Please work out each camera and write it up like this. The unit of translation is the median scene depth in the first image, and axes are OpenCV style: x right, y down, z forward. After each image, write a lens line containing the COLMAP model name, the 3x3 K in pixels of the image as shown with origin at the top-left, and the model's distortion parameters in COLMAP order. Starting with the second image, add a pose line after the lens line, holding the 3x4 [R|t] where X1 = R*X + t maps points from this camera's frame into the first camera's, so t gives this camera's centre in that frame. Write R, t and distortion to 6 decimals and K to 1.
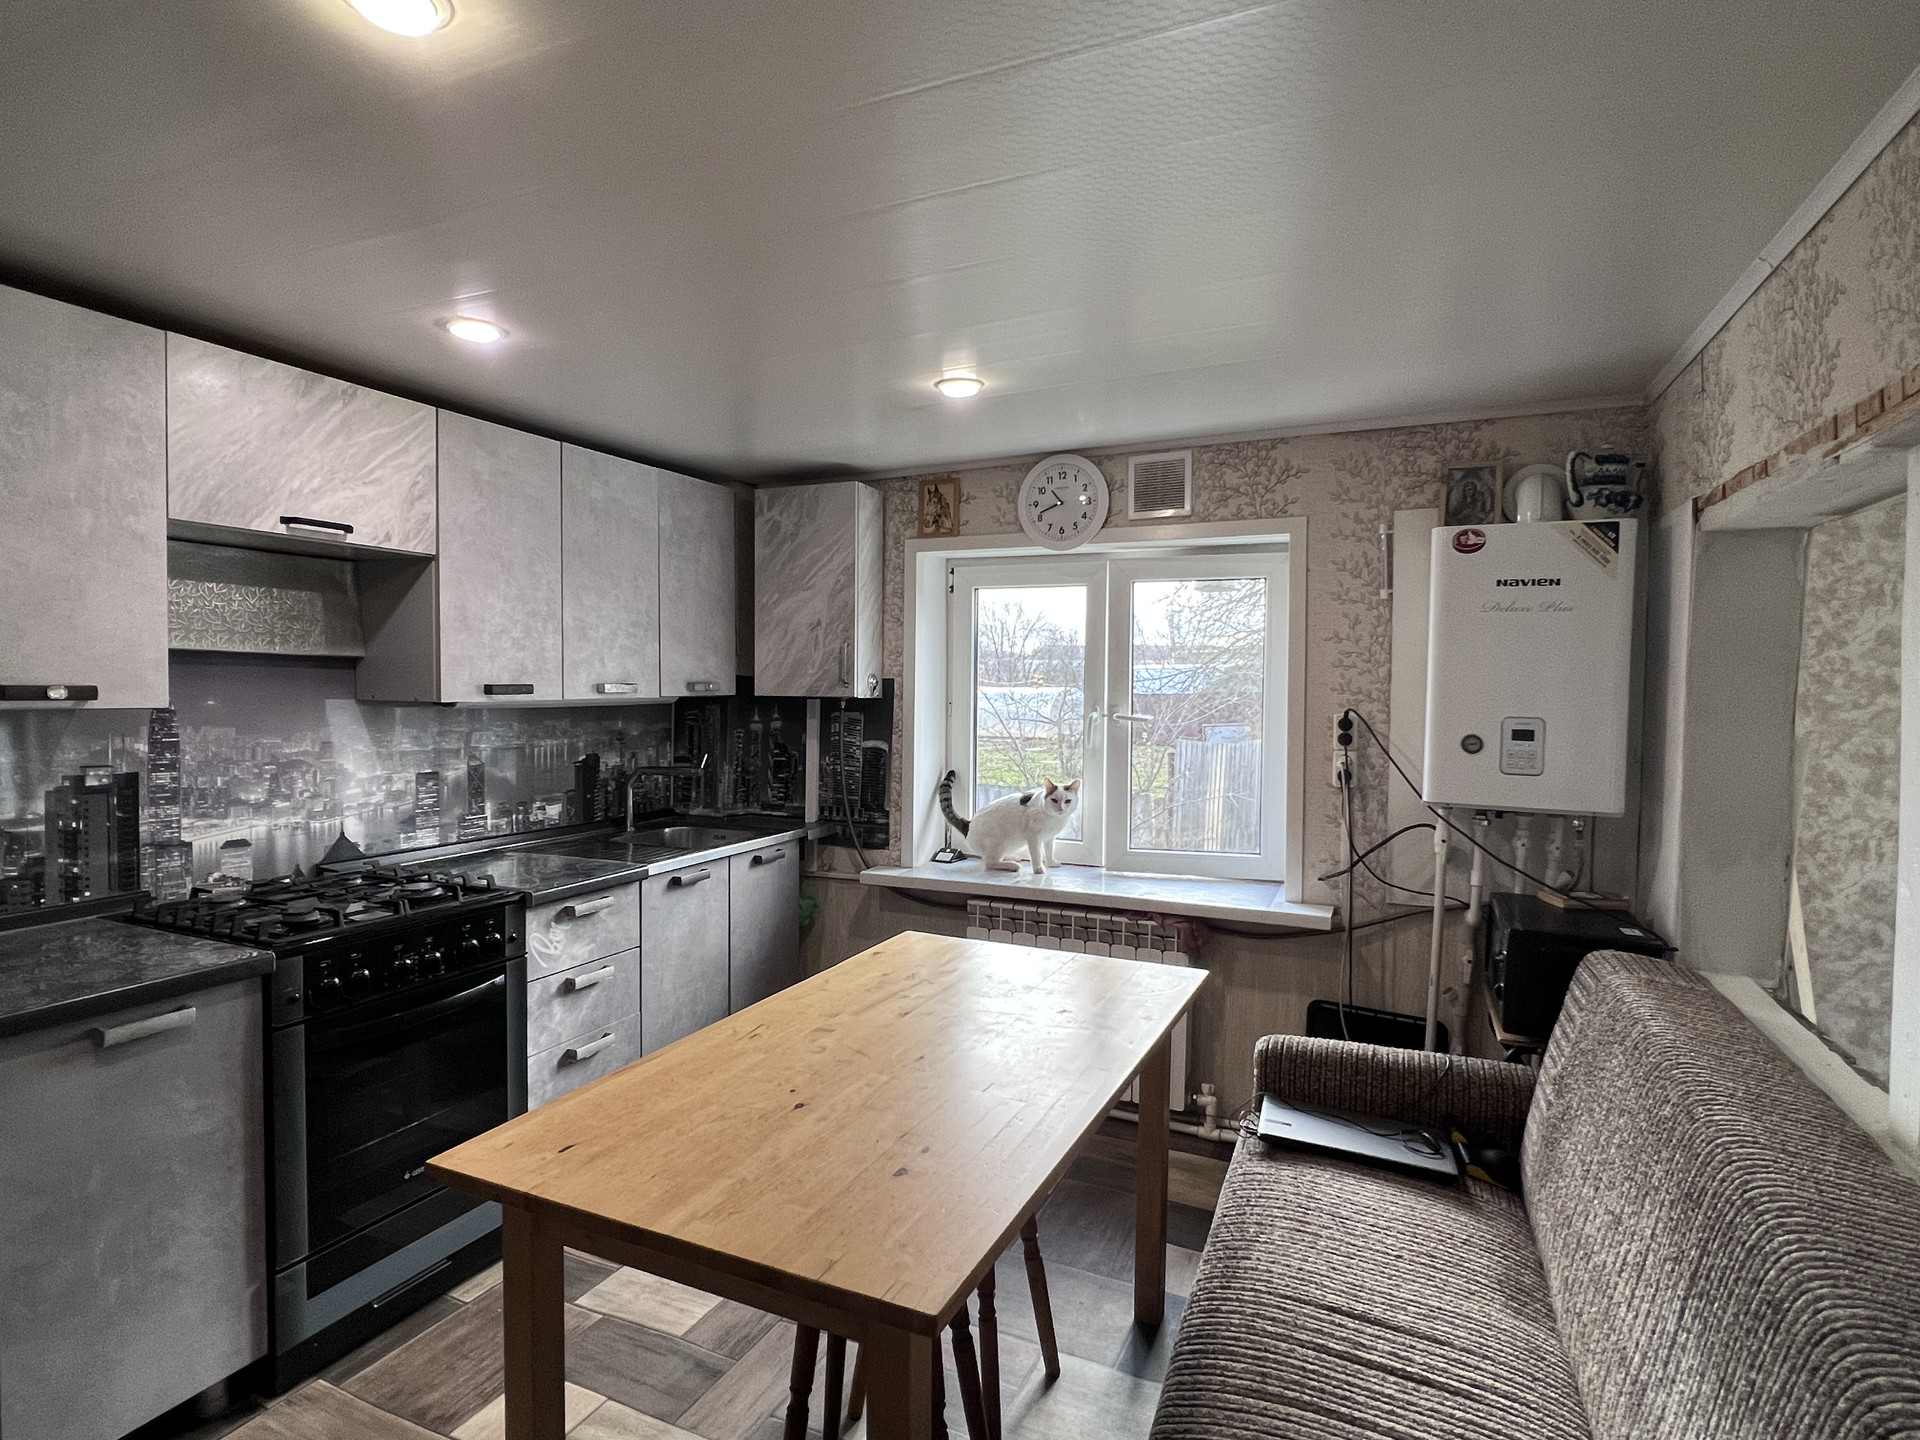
lens RADIAL K [[1010.6, 0, 948.6], [0, 1010.6, 725.5], [0, 0, 1]] dist [-0.007737, 0.002145]
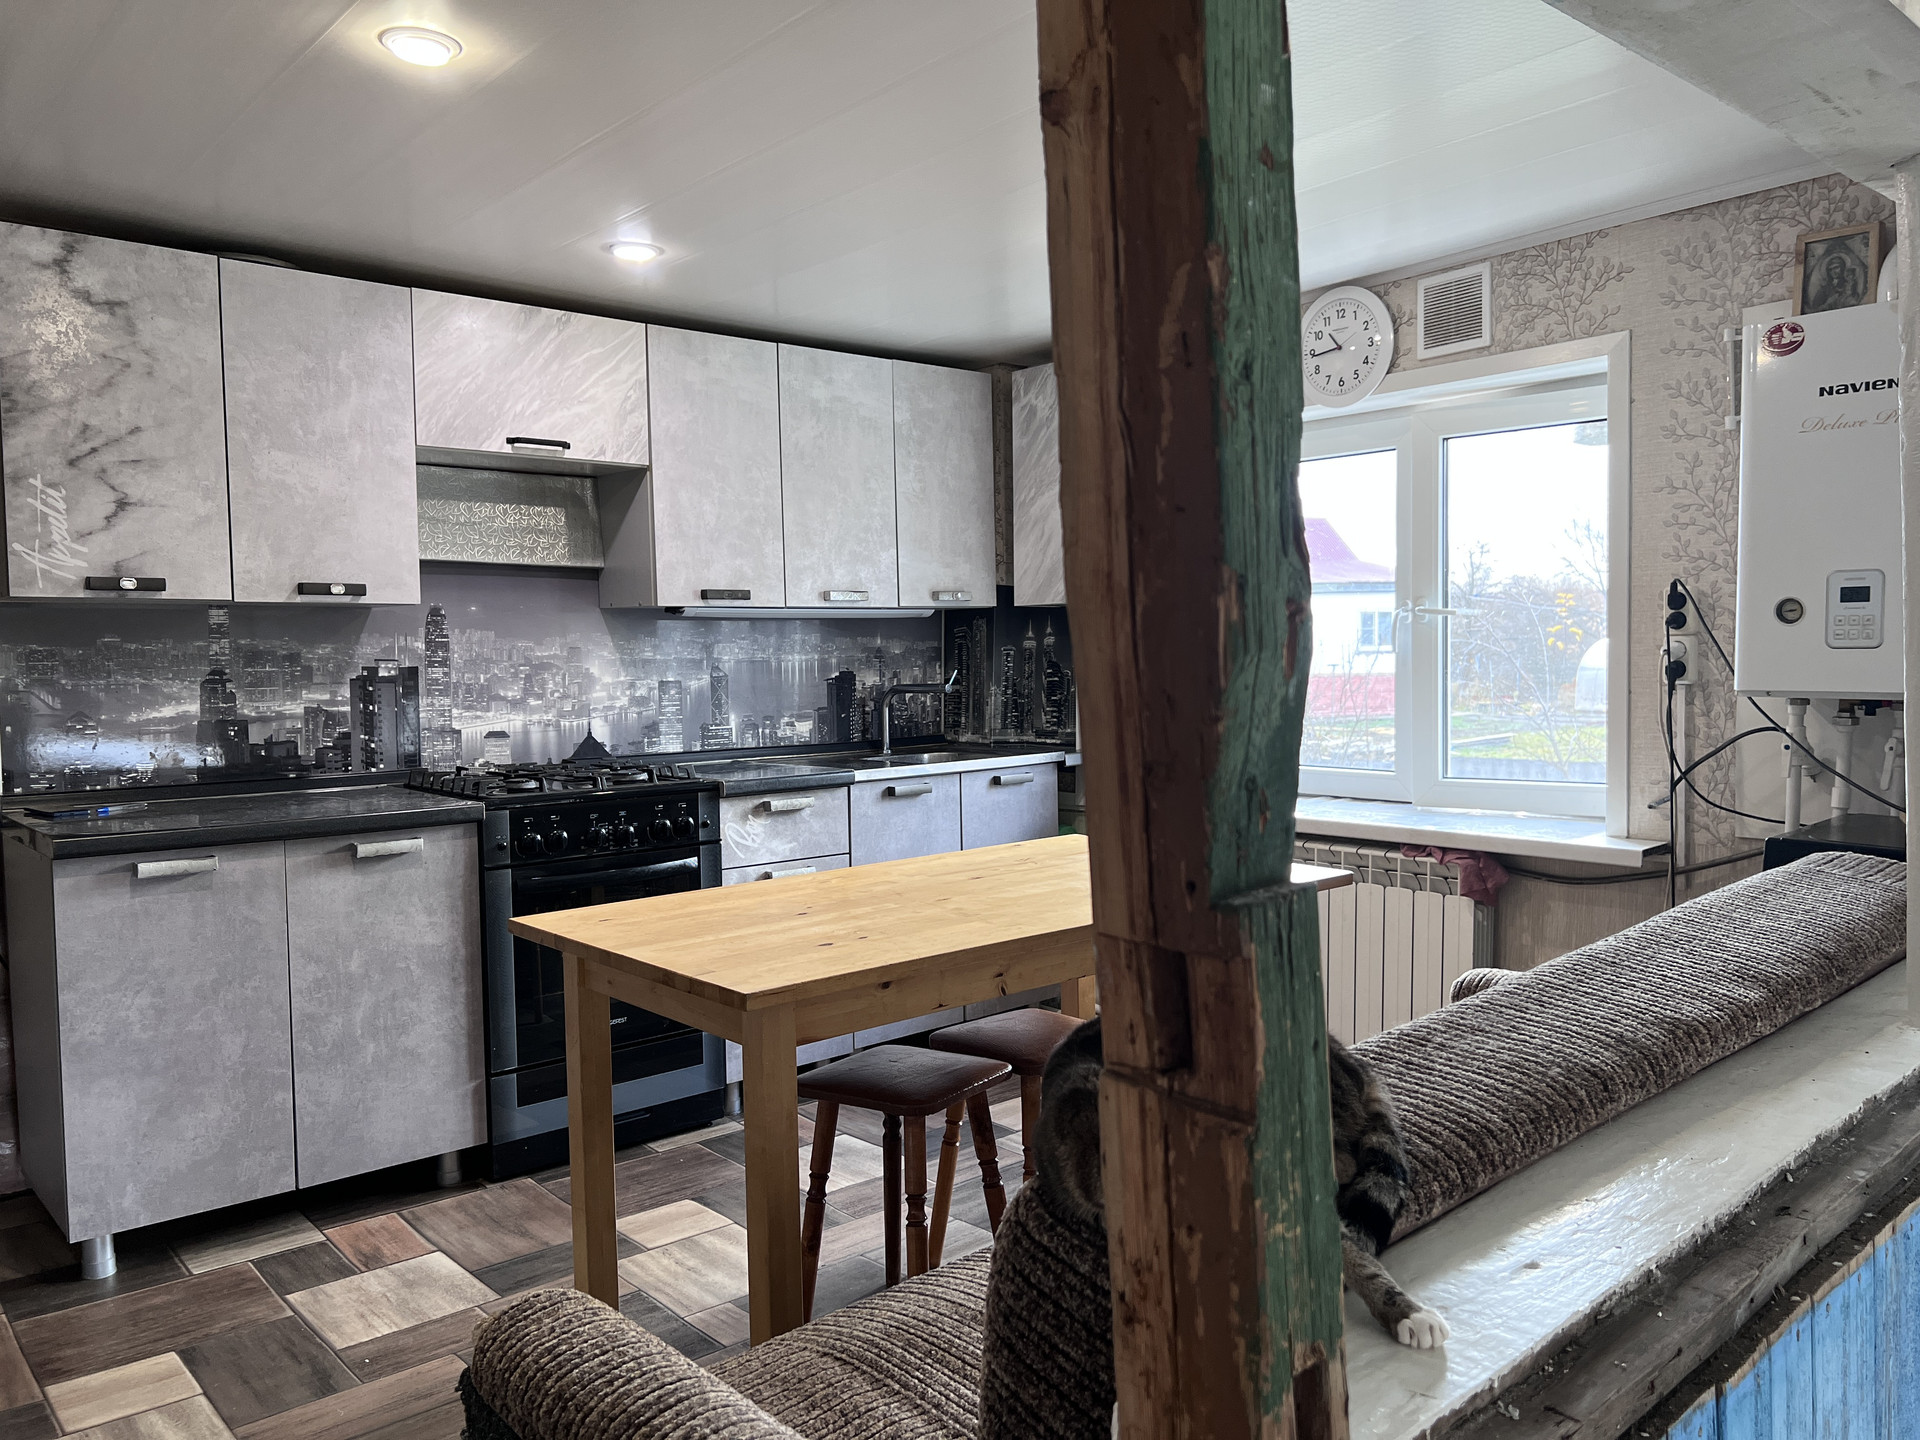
lens RADIAL K [[1400.0, 0, 979.3], [0, 1400.0, 736.7], [0, 0, 1]] dist [0.044460, -0.051967]
pose [[0.916089, 0.000164, -0.400976, 0.394992], [0.009245, 0.999725, 0.021531, 0.085637], [0.400869, -0.023431, 0.915836, -0.213039]]
